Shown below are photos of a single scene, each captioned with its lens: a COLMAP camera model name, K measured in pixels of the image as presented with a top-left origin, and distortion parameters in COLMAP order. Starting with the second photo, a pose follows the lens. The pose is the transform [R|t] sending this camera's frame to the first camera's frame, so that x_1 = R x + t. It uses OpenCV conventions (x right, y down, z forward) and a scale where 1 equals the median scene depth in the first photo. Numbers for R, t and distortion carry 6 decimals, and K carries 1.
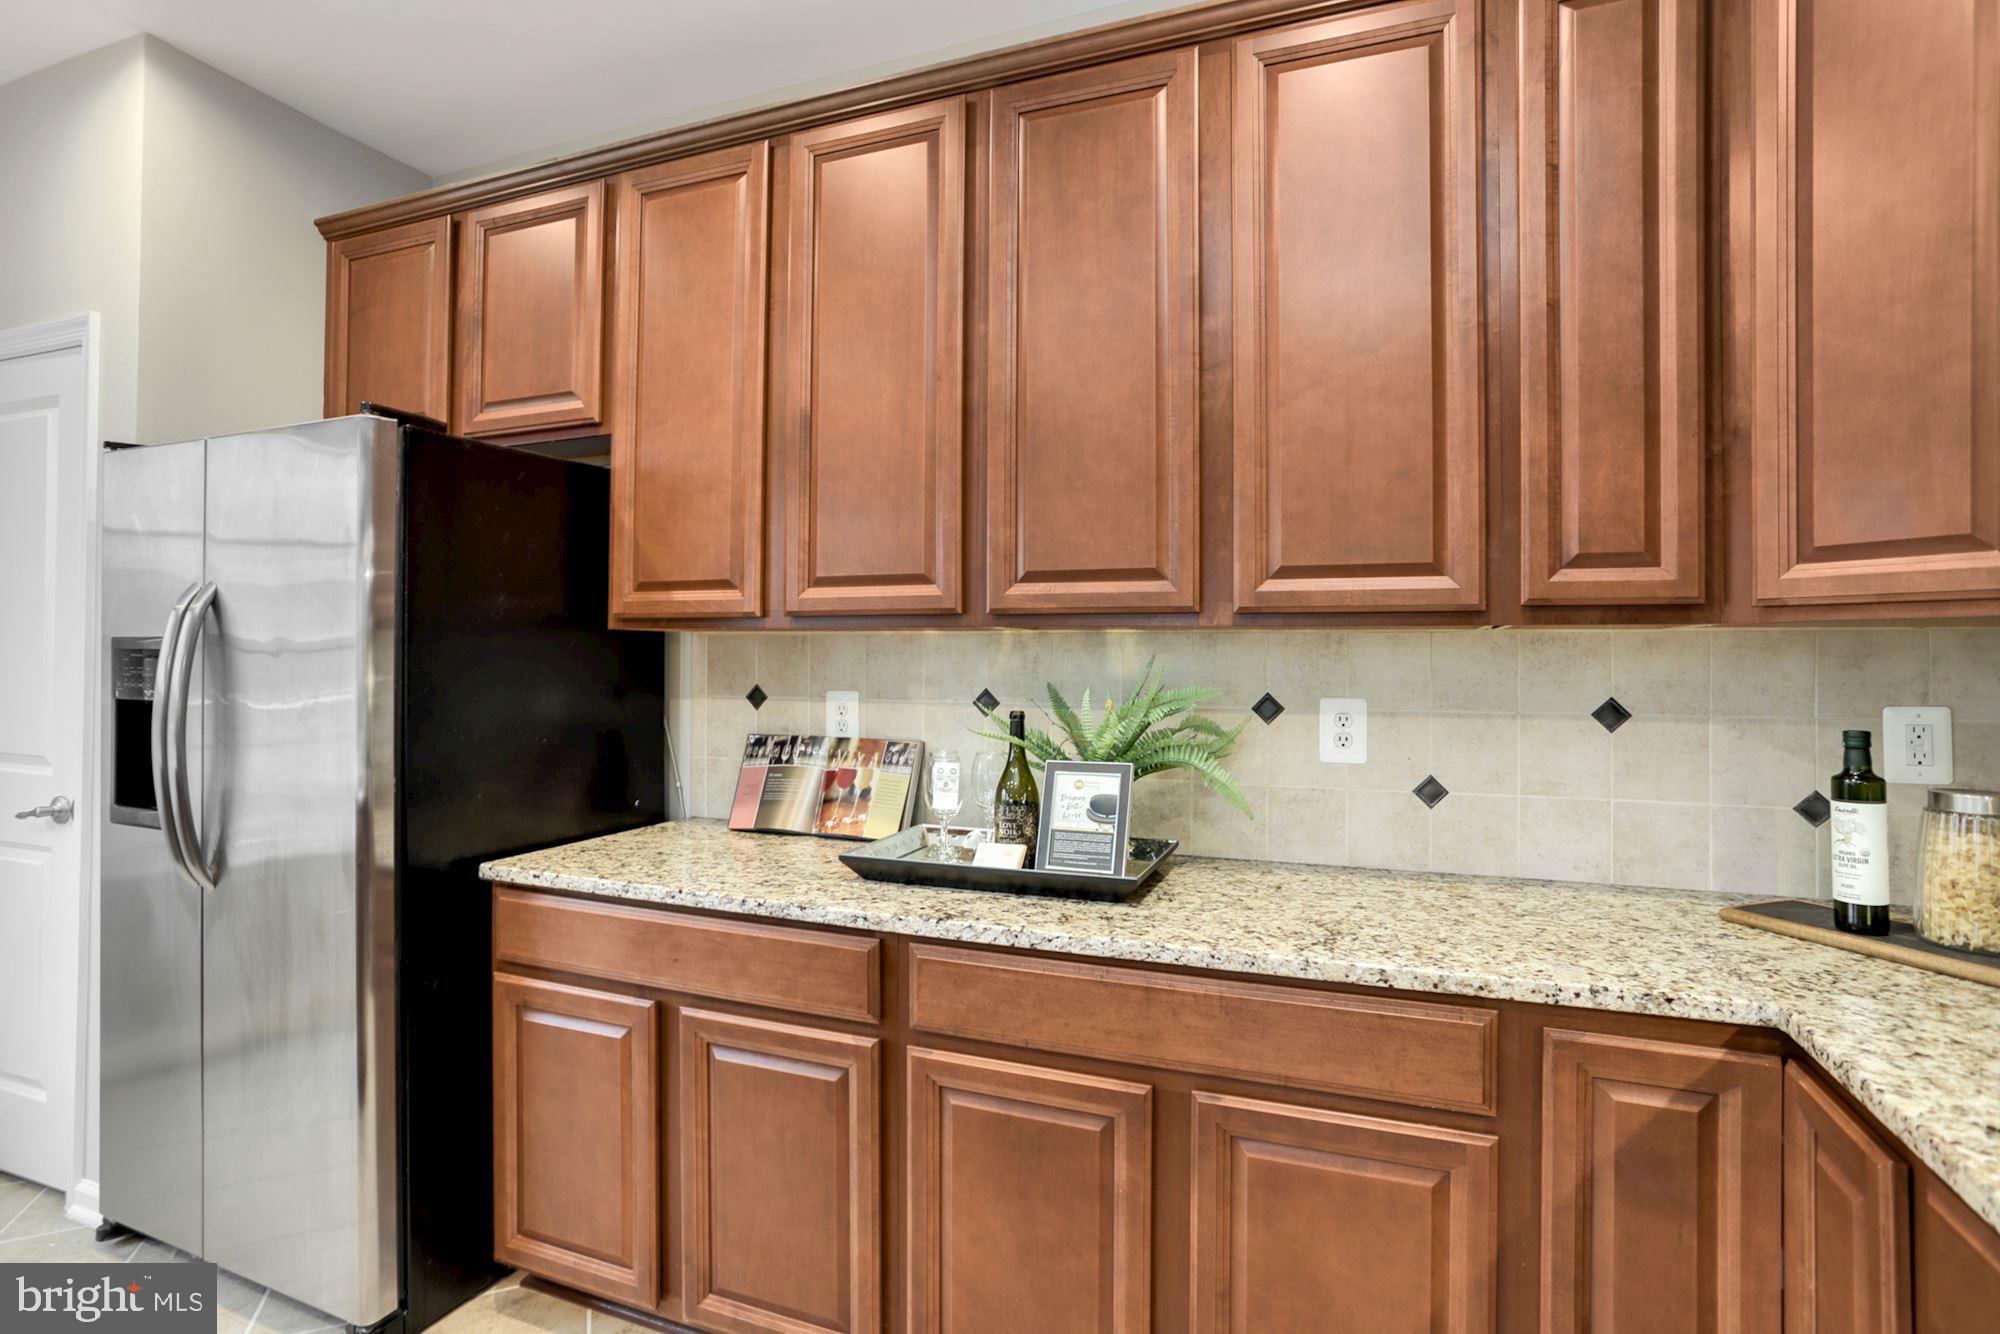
lens RADIAL K [[1006.1, 0, 1018.6], [0, 1006.1, 644.0], [0, 0, 1]] dist [-0.061011, 0.036315]
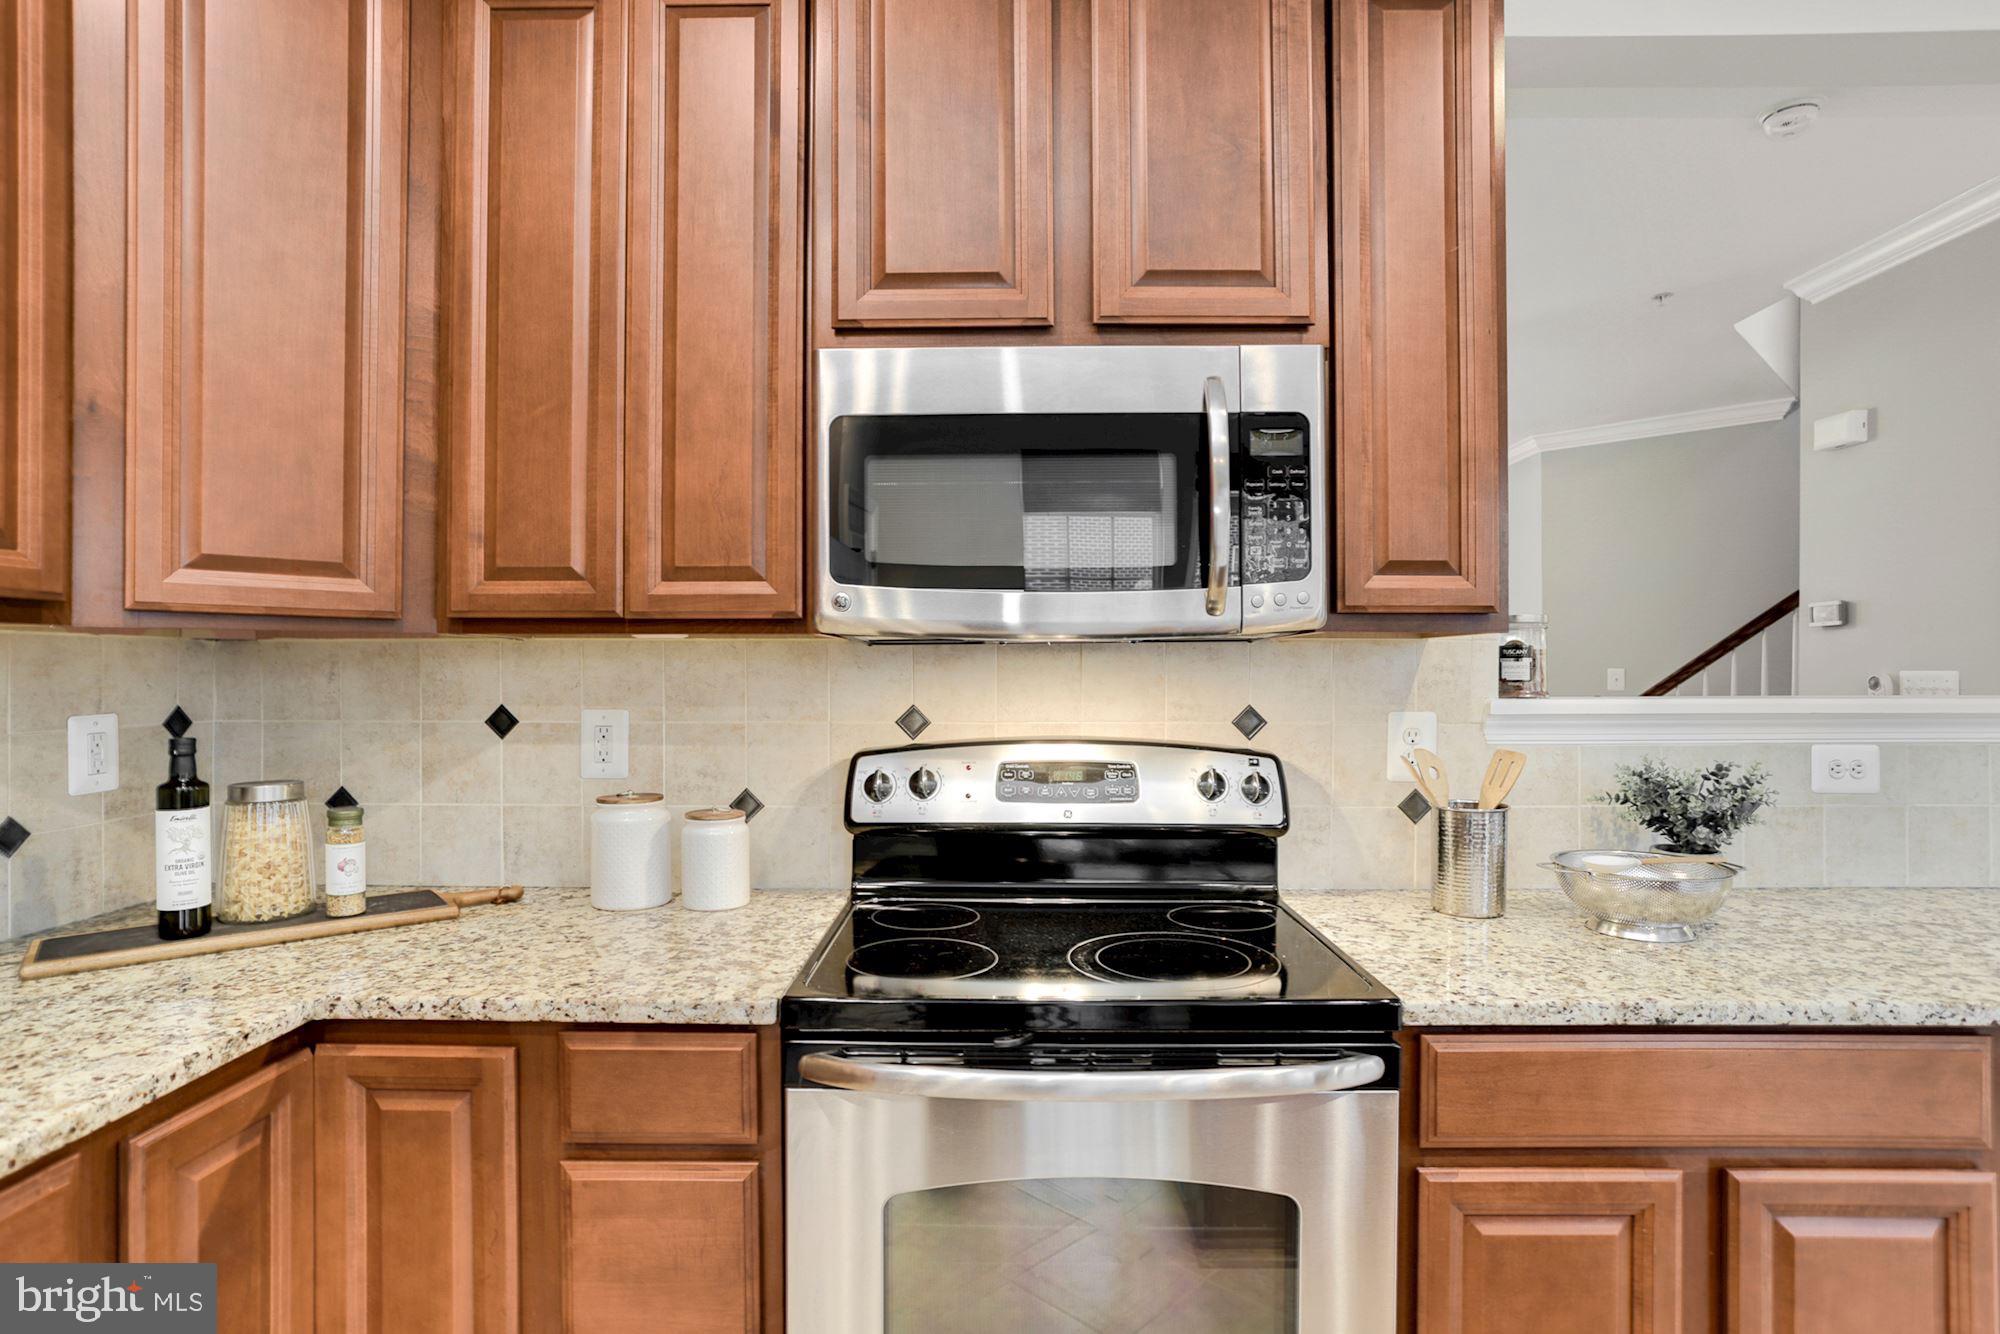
lens RADIAL K [[1032.7, 0, 1035.7], [0, 1032.7, 663.8], [0, 0, 1]] dist [-0.083487, 0.039850]
pose [[-0.380867, -0.000448, 0.924630, -0.385046], [-0.014604, 0.999878, -0.005532, 0.004718], [-0.924515, -0.015610, -0.380827, 0.536370]]
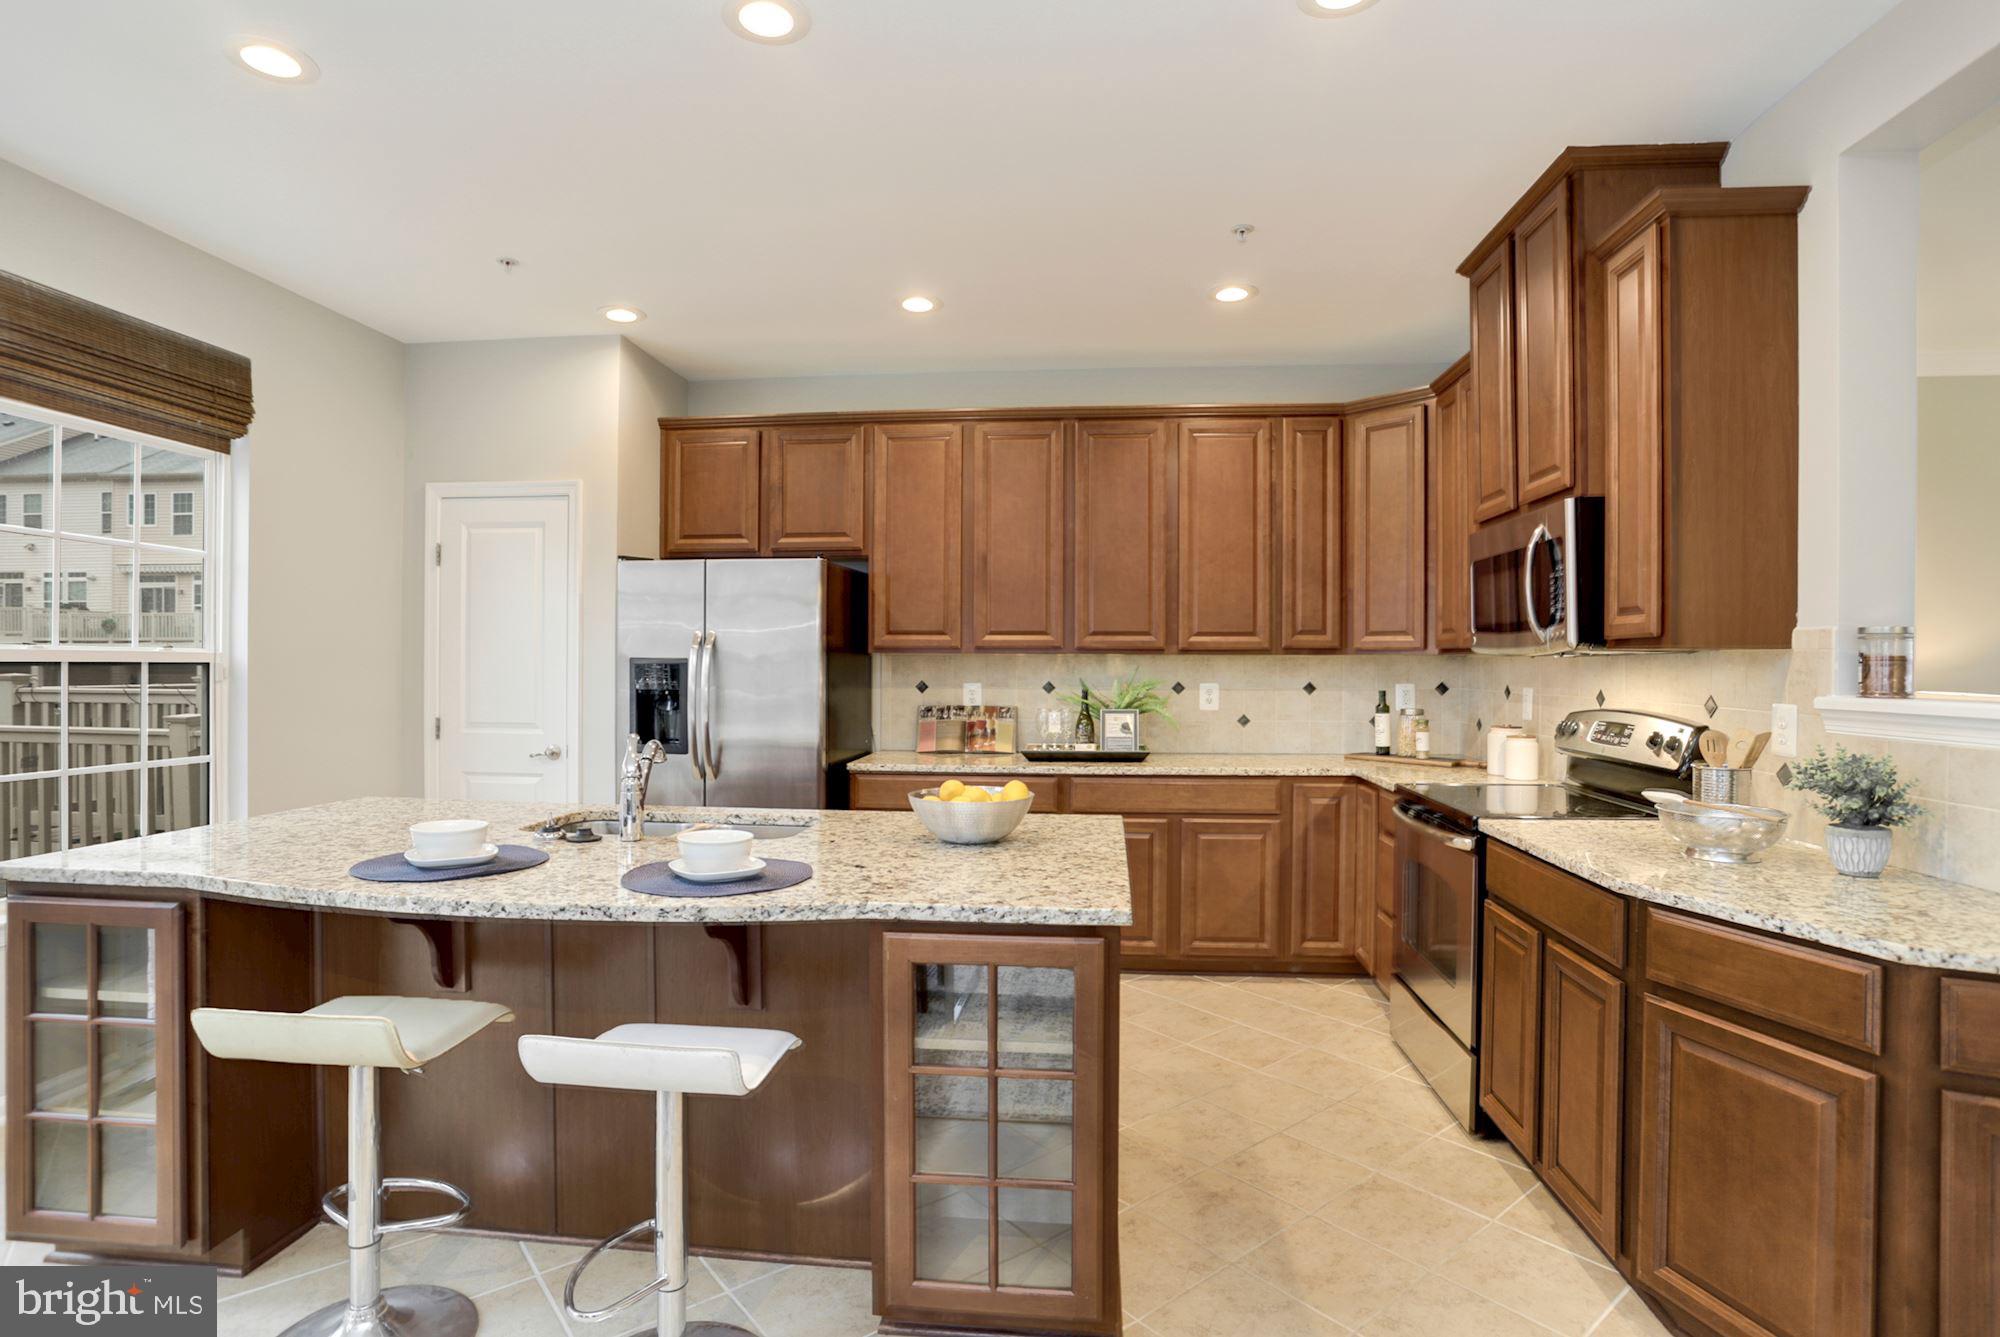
lens RADIAL K [[1032.7, 0, 1035.7], [0, 1032.7, 665.3], [0, 0, 1]] dist [-0.083487, 0.039850]
pose [[0.955055, -0.002708, 0.296417, -1.048828], [-0.002287, 0.999861, 0.016503, -0.037809], [-0.296420, -0.016439, 0.954916, -1.609757]]
